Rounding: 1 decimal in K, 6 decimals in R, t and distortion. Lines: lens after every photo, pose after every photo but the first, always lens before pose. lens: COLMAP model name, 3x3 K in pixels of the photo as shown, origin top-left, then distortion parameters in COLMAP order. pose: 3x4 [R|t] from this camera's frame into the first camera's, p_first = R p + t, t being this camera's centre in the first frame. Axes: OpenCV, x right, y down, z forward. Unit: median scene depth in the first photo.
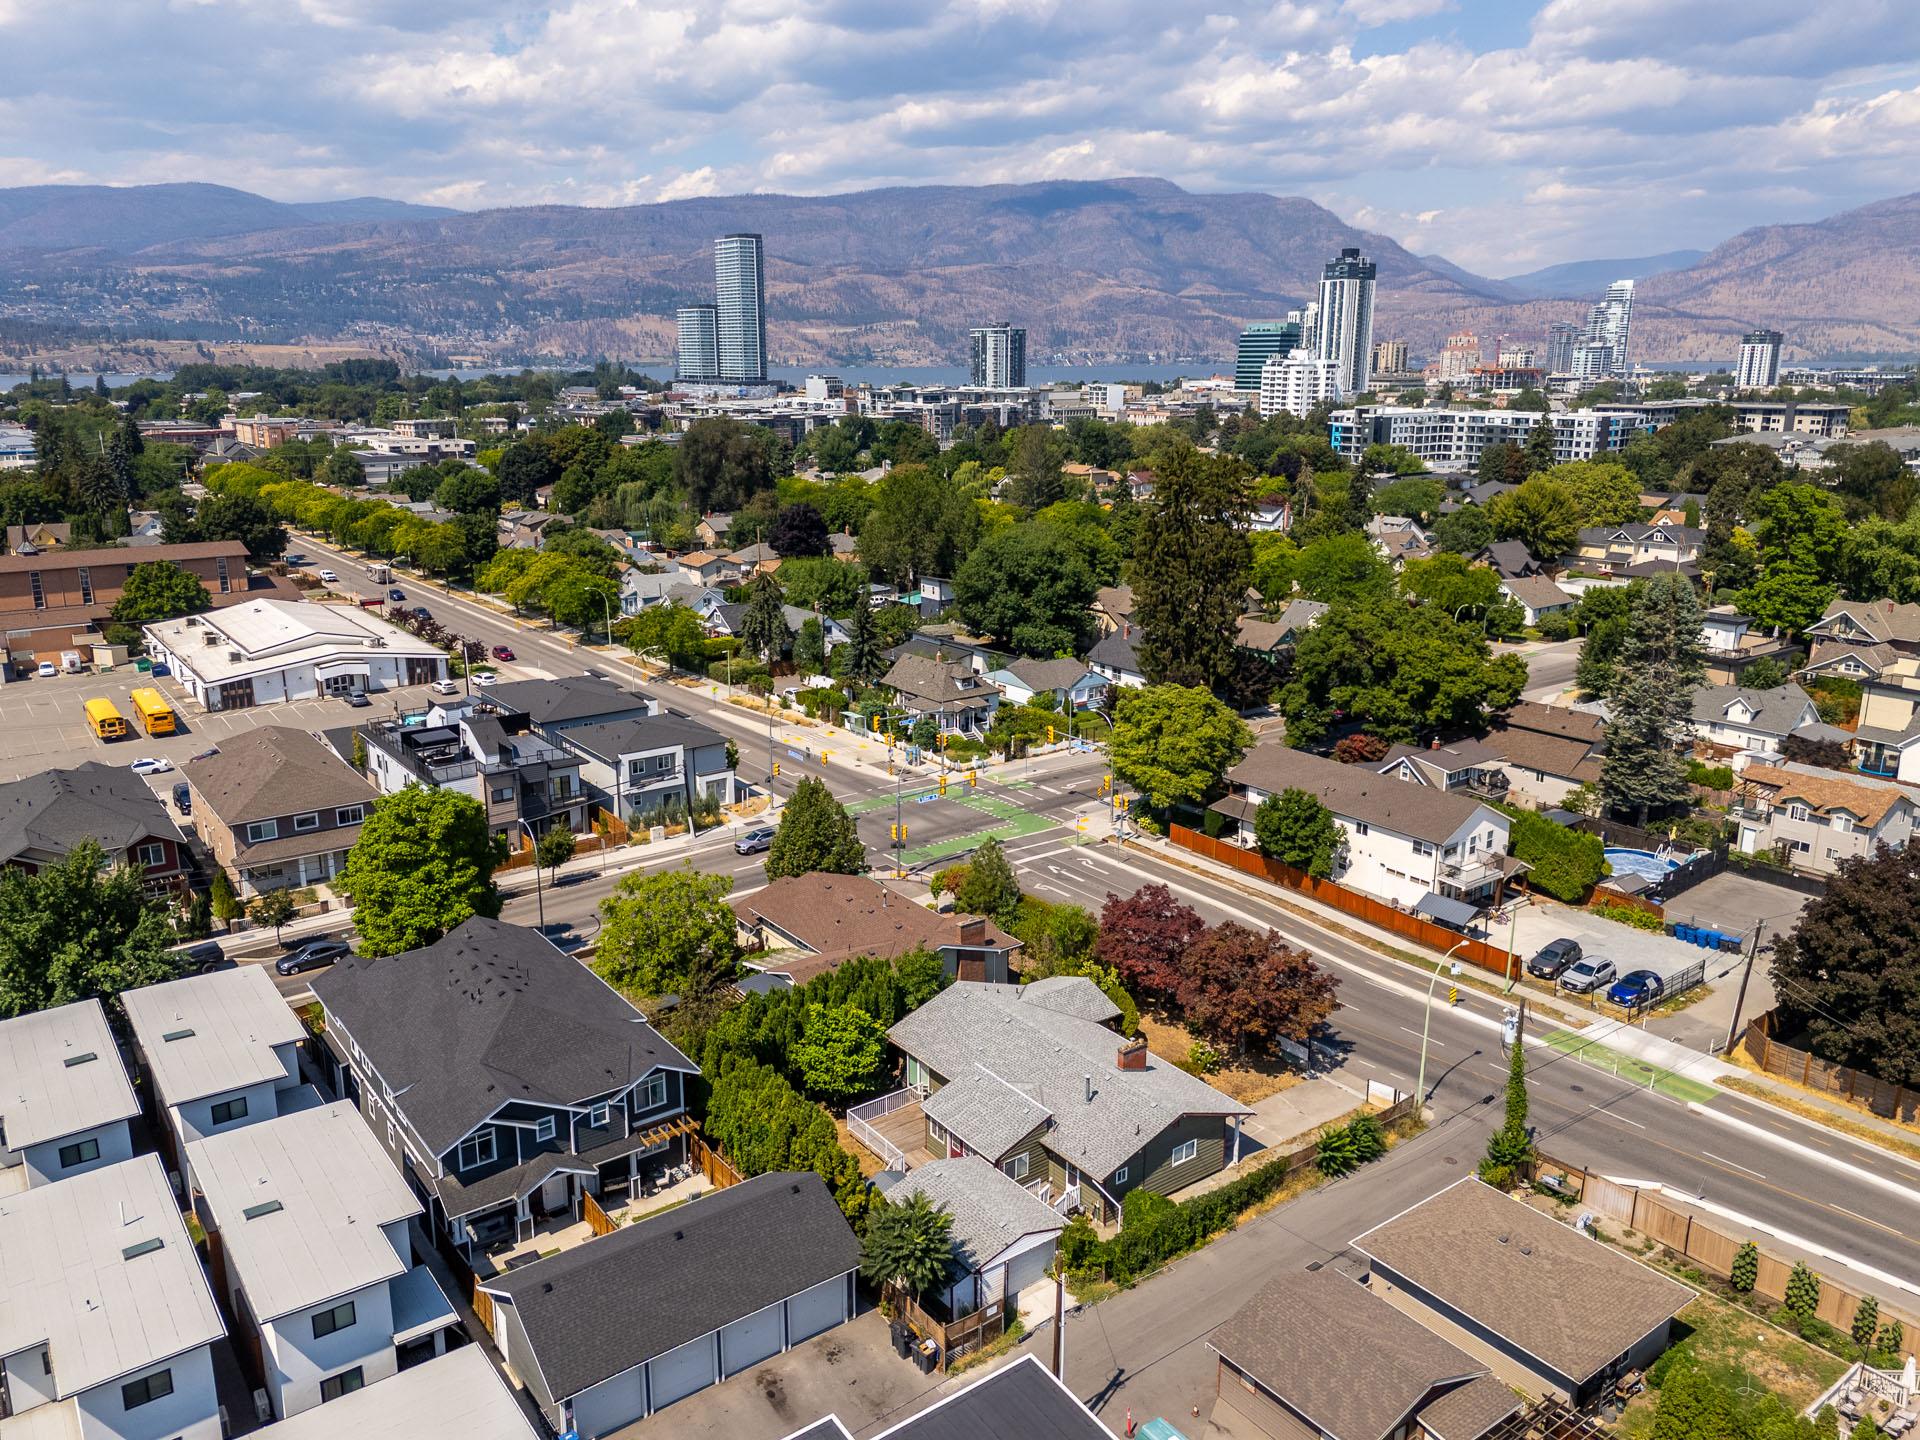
lens RADIAL K [[1420.1, 0, 960.0], [0, 1420.1, 720.0], [0, 0, 1]] dist [0.055834, -0.052943]
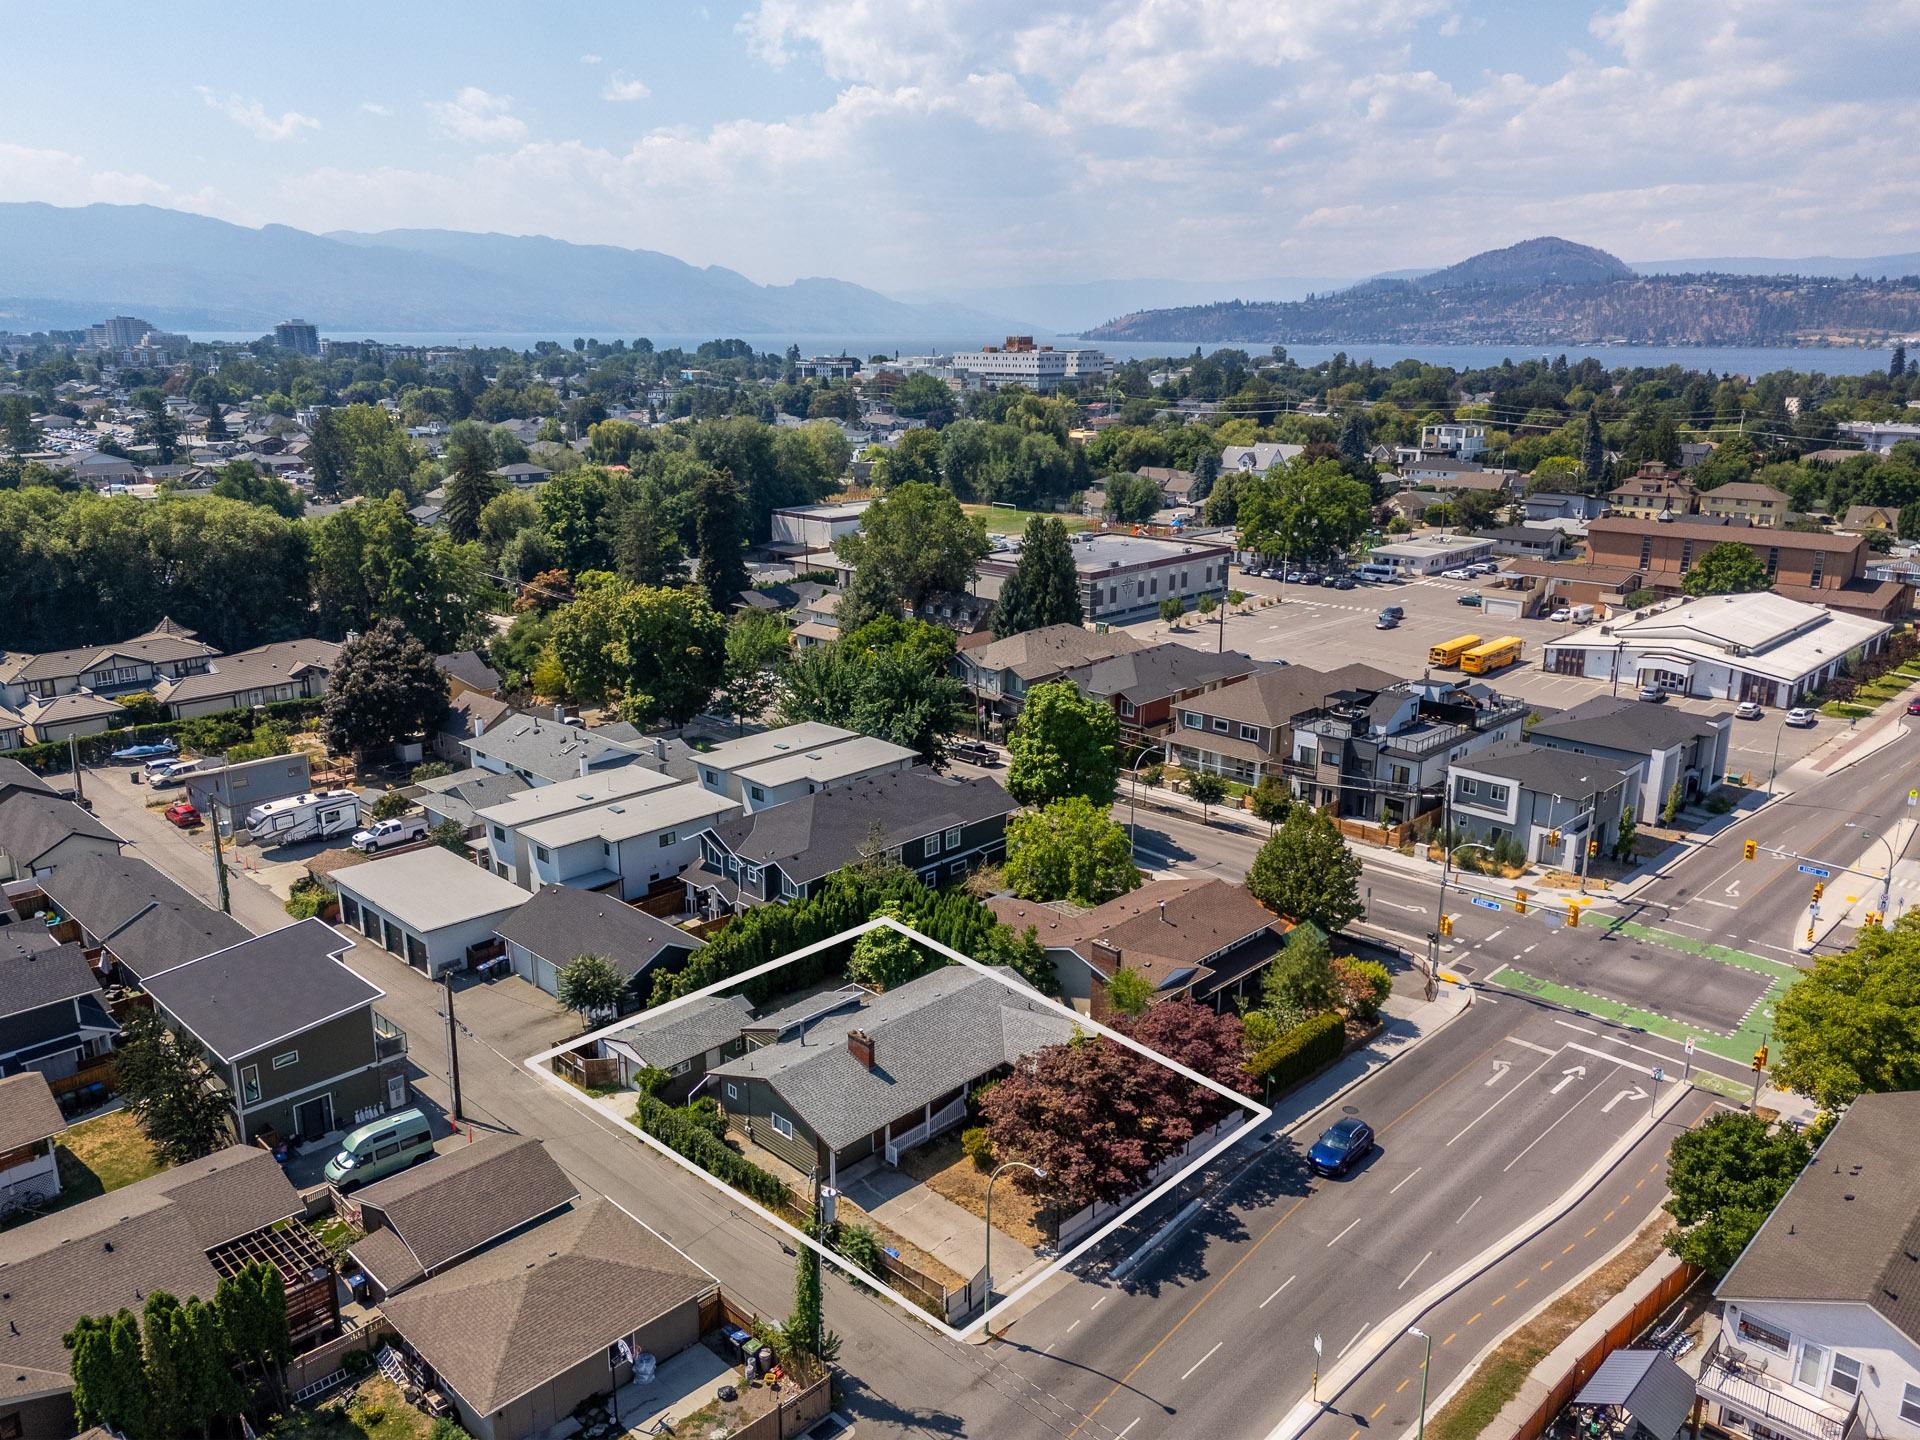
lens RADIAL K [[1420.1, 0, 960.0], [0, 1420.1, 720.0], [0, 0, 1]] dist [0.055834, -0.052943]
pose [[0.148423, 0.263374, -0.953208, 0.555075], [-0.249820, 0.942607, 0.221545, -0.120752], [0.956849, 0.205248, 0.205700, 0.428117]]
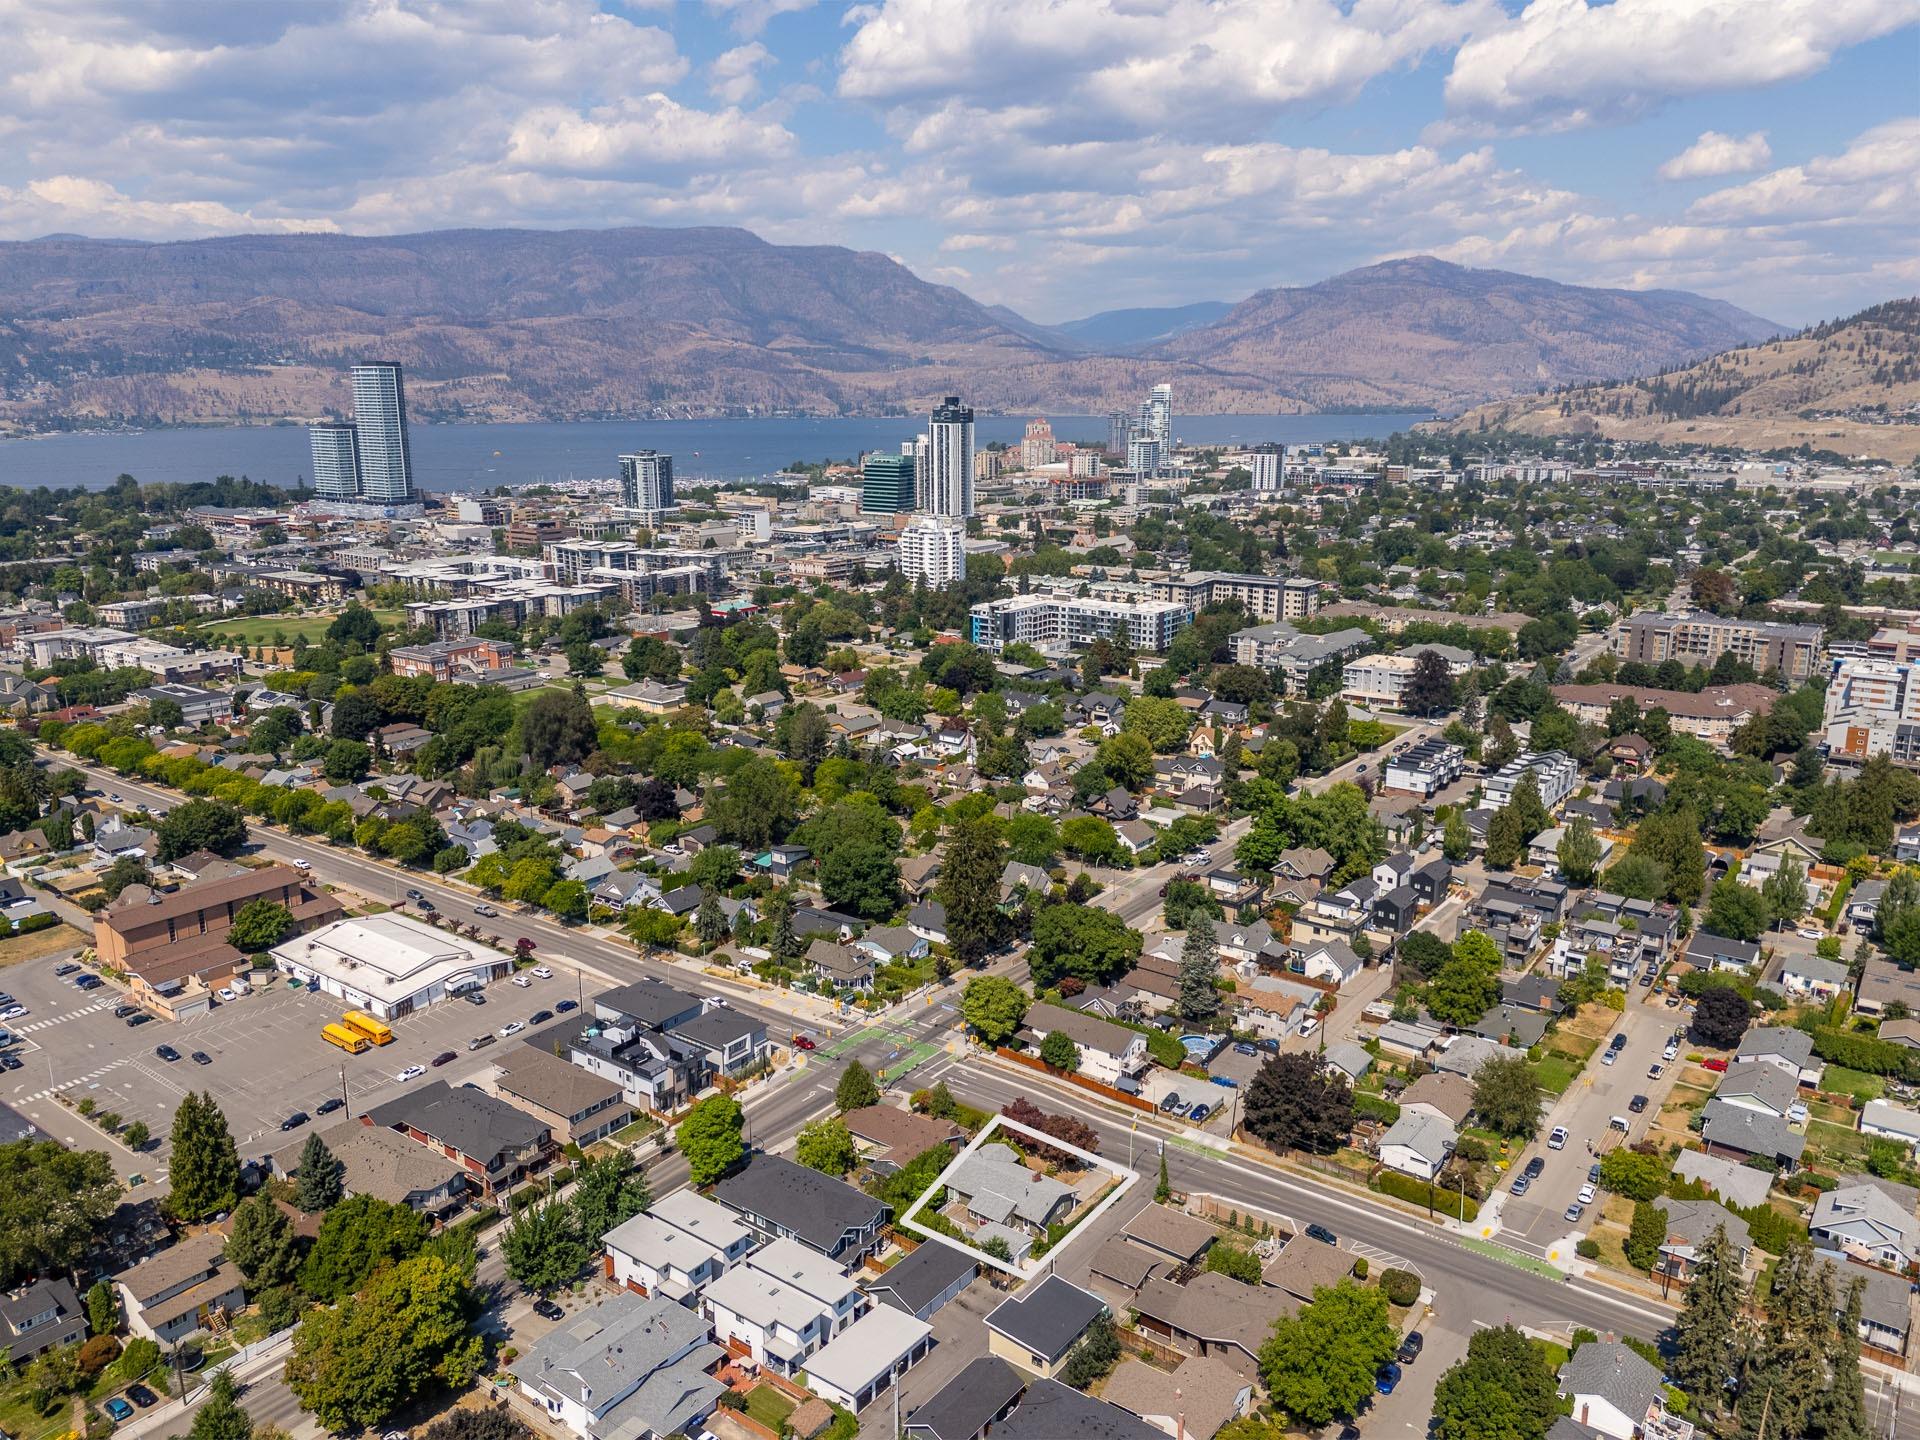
lens RADIAL K [[1413.5, 0, 960.0], [0, 1413.5, 720.0], [0, 0, 1]] dist [0.111082, -0.220225]
pose [[0.960840, -0.067800, 0.268680, -0.378994], [0.072870, 0.997302, -0.008928, -0.341469], [-0.267350, 0.028157, 0.963188, -0.892815]]
